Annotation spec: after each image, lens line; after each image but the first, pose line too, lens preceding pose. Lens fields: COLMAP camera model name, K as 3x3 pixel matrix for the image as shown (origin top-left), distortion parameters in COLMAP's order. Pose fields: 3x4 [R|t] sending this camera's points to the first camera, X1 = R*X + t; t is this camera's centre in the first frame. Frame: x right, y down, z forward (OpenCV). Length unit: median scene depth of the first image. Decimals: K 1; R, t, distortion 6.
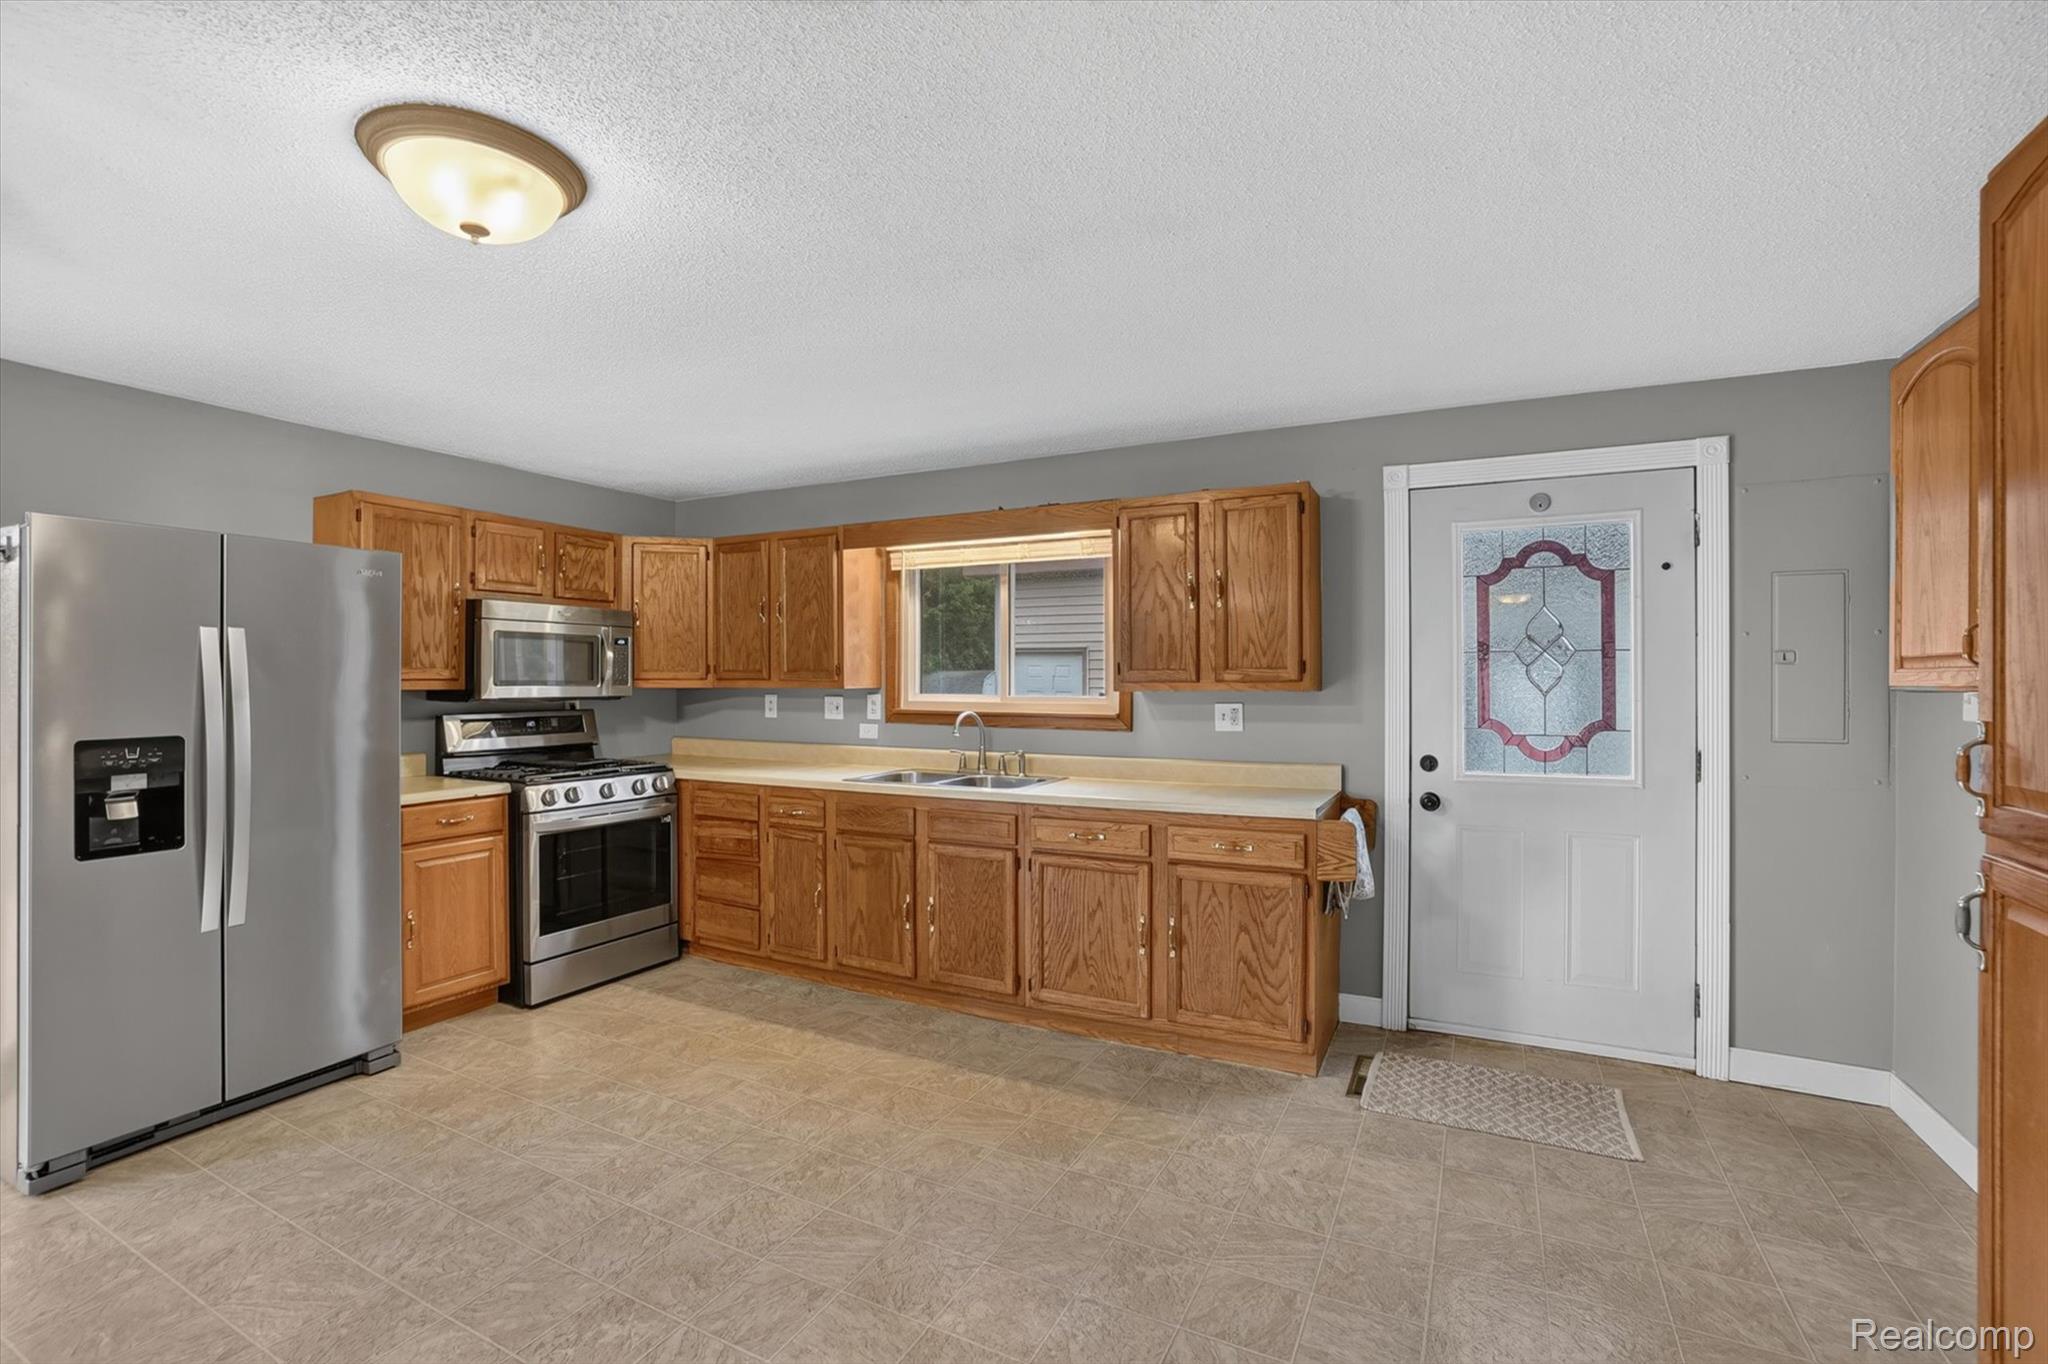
lens RADIAL K [[947.8, 0, 1018.0], [0, 947.8, 683.9], [0, 0, 1]] dist [-0.031024, 0.005838]
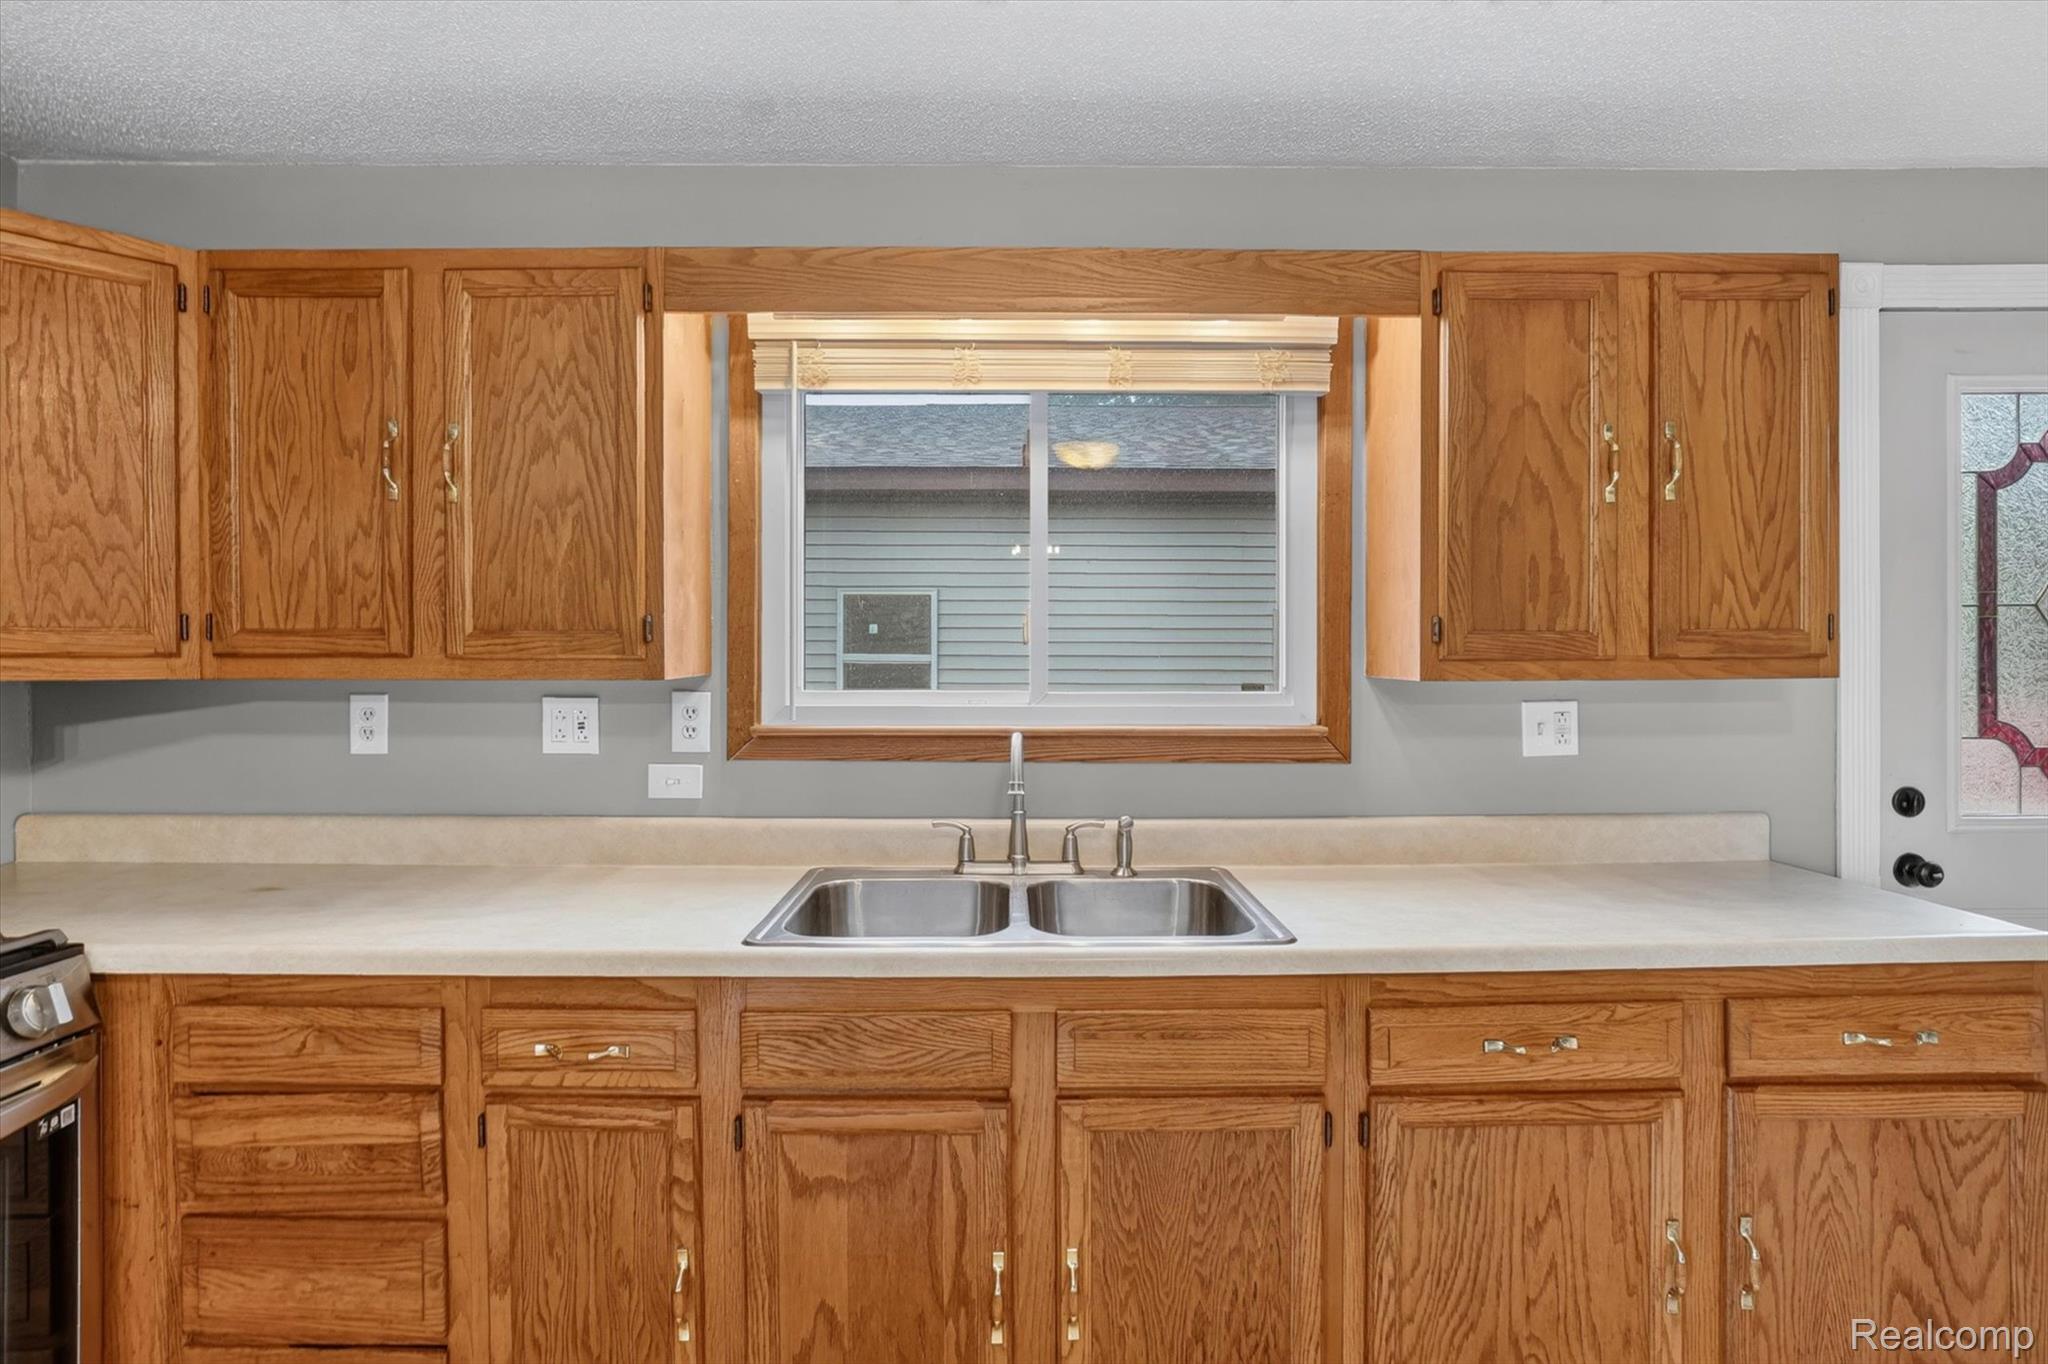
lens RADIAL K [[1045.8, 0, 1021.0], [0, 1045.8, 667.2], [0, 0, 1]] dist [-0.026200, 0.008514]
pose [[0.881441, -0.007066, 0.472241, -0.265386], [0.003546, 0.999959, 0.008343, -0.002970], [-0.472280, -0.005680, 0.881430, 0.585867]]
